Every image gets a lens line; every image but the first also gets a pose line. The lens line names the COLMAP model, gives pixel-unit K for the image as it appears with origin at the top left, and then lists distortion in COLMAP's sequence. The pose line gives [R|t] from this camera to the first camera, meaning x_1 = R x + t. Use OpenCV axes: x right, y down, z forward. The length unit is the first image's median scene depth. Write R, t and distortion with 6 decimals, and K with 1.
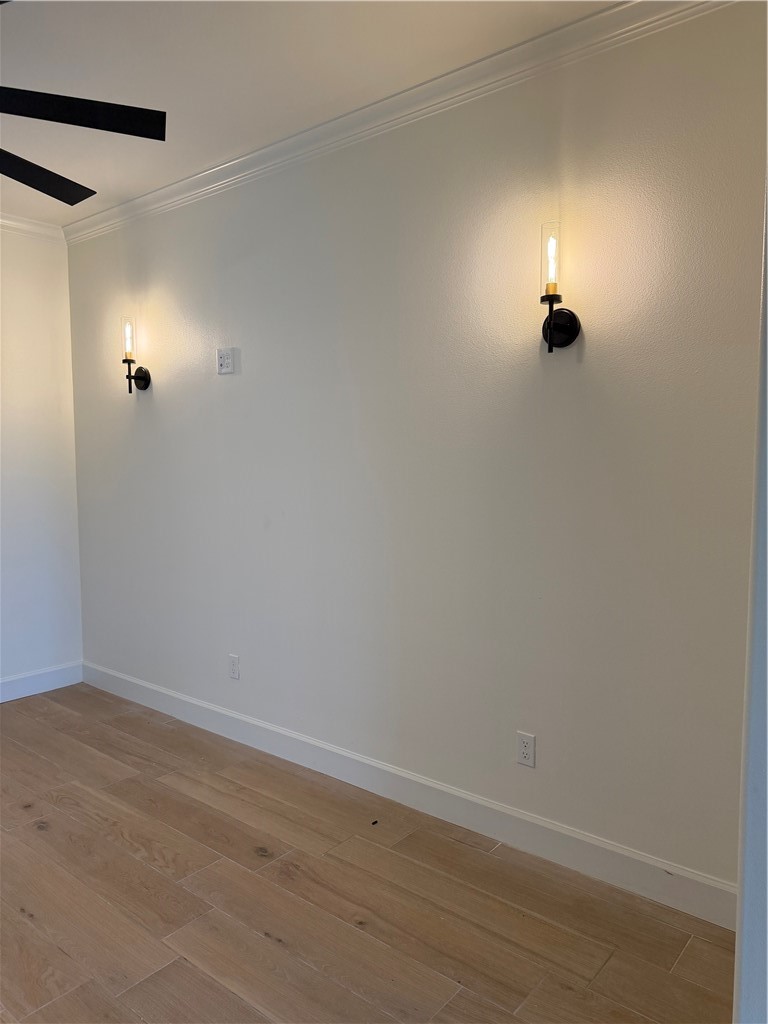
lens RADIAL K [[725.0, 0, 384.0], [0, 725.0, 514.4], [0, 0, 1]] dist [0.044721, -0.058325]
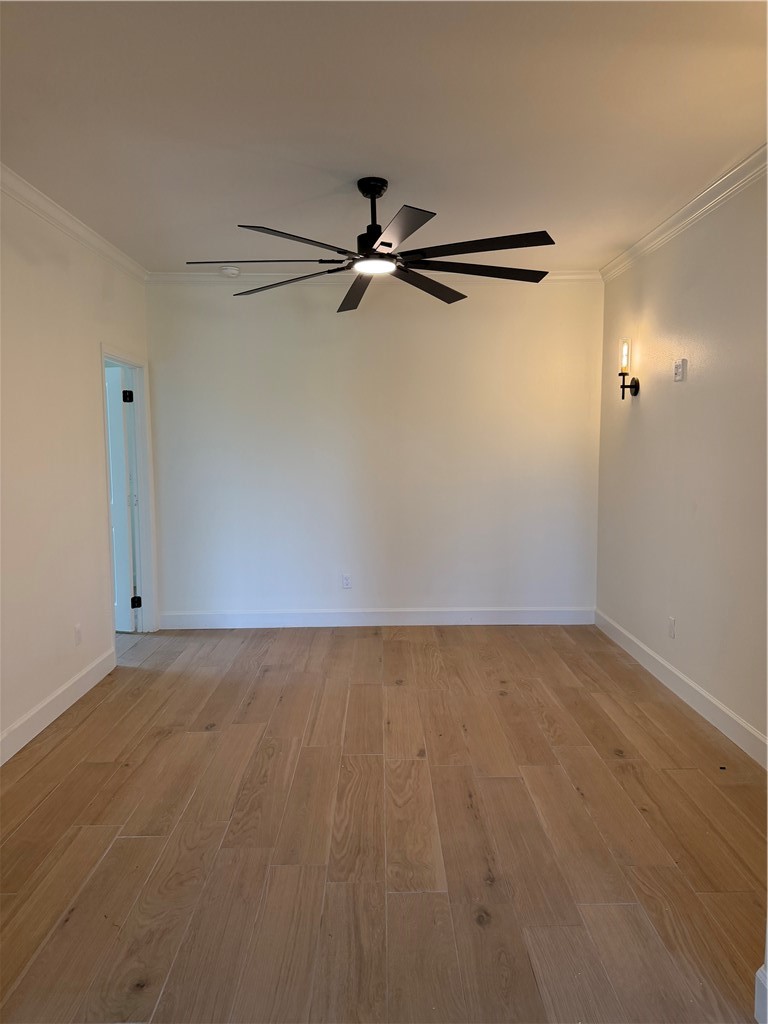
lens RADIAL K [[725.0, 0, 383.4], [0, 725.0, 511.4], [0, 0, 1]] dist [0.044721, -0.058325]
pose [[0.637396, 0.070977, -0.767260, 0.448299], [-0.056475, 0.997374, 0.045348, -0.007998], [0.768464, 0.014426, 0.639731, -0.148990]]
